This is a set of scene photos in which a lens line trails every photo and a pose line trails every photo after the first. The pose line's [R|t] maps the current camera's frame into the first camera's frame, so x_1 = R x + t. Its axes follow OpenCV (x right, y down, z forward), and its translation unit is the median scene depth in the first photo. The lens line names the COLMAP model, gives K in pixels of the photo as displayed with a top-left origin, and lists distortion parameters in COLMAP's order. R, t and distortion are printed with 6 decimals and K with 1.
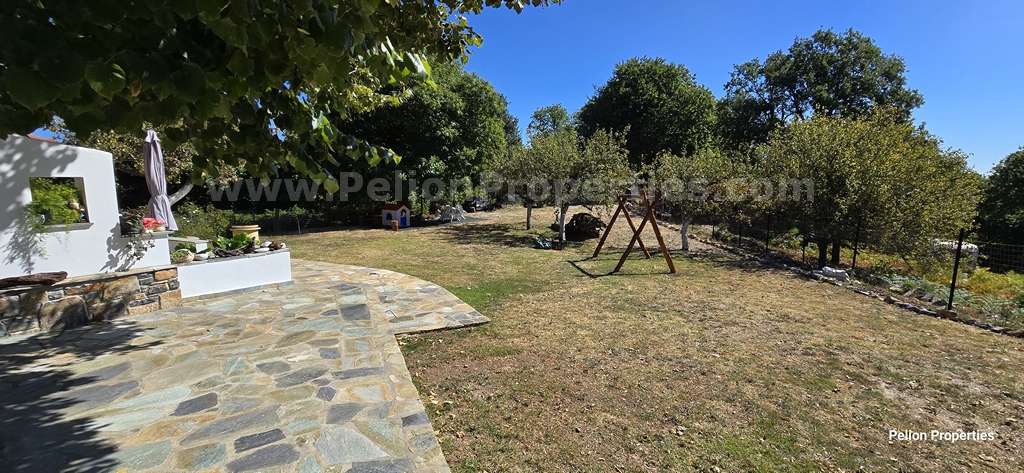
lens RADIAL K [[420.6, 0, 517.3], [0, 420.6, 236.4], [0, 0, 1]] dist [-0.006082, -0.000424]
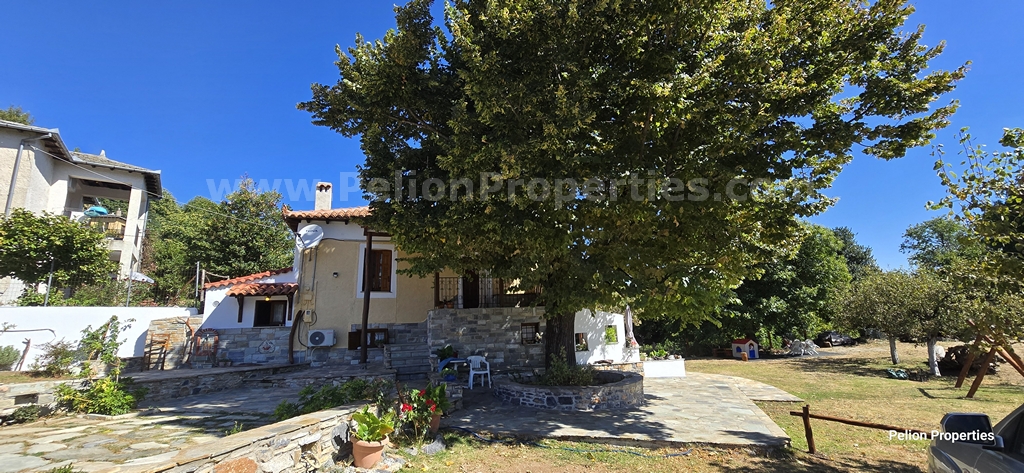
lens RADIAL K [[420.6, 0, 517.3], [0, 420.6, 236.4], [0, 0, 1]] dist [-0.006082, -0.000424]
pose [[0.720149, -0.173036, -0.671896, 0.100528], [-0.051301, 0.952471, -0.300279, 0.037510], [0.691920, 0.250714, 0.677044, -0.327641]]
